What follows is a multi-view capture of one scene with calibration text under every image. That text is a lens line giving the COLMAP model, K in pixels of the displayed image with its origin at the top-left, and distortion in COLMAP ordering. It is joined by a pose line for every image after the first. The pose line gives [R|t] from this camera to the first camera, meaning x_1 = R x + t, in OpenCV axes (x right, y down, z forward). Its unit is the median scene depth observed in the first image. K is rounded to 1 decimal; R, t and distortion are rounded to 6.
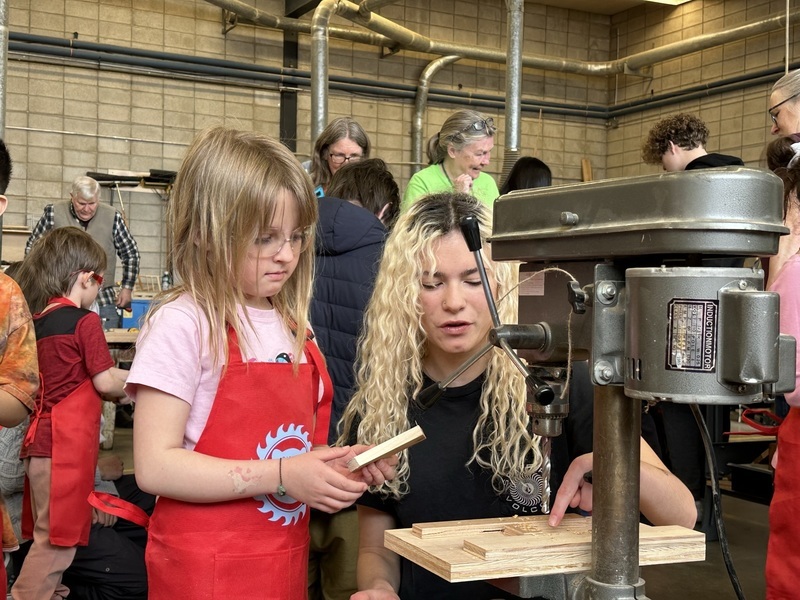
lens RADIAL K [[1051.6, 0, 403.8], [0, 1051.6, 301.9], [0, 0, 1]] dist [0.141883, 0.000000]
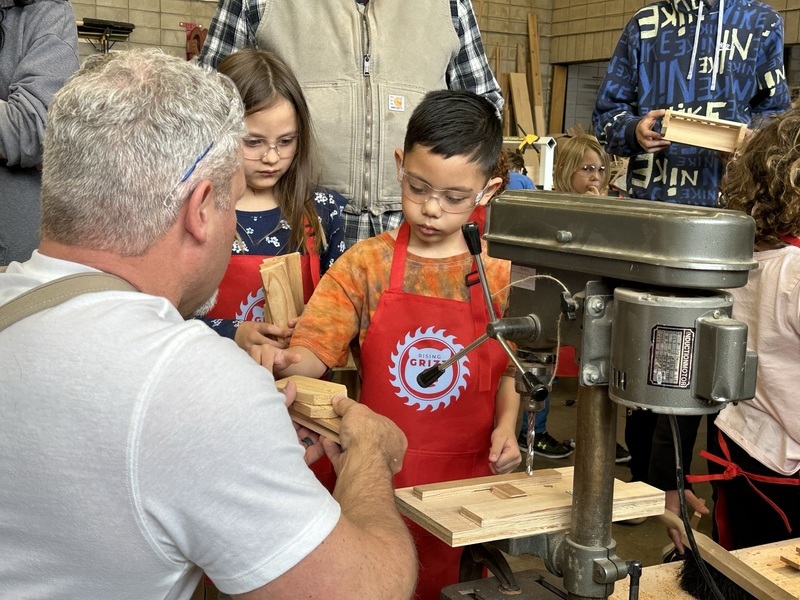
lens RADIAL K [[1051.6, 0, 396.8], [0, 1051.6, 292.2], [0, 0, 1]] dist [0.141883, 0.000000]
pose [[0.998570, 0.004858, 0.053241, -0.080275], [-0.012011, 0.990791, 0.134865, -0.169948], [-0.052095, -0.135312, 0.989433, -0.108420]]
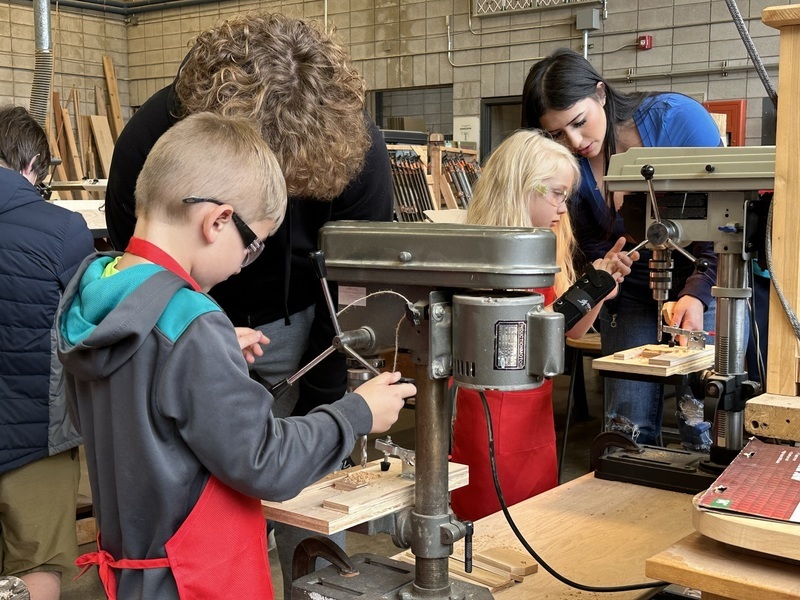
lens RADIAL K [[1051.6, 0, 379.8], [0, 1051.6, 285.5], [0, 0, 1]] dist [0.141883, 0.000000]
pose [[0.906270, -0.063567, 0.417893, -0.436520], [0.026697, 0.995262, 0.093496, -0.169043], [-0.421856, -0.073576, 0.903673, -0.200667]]
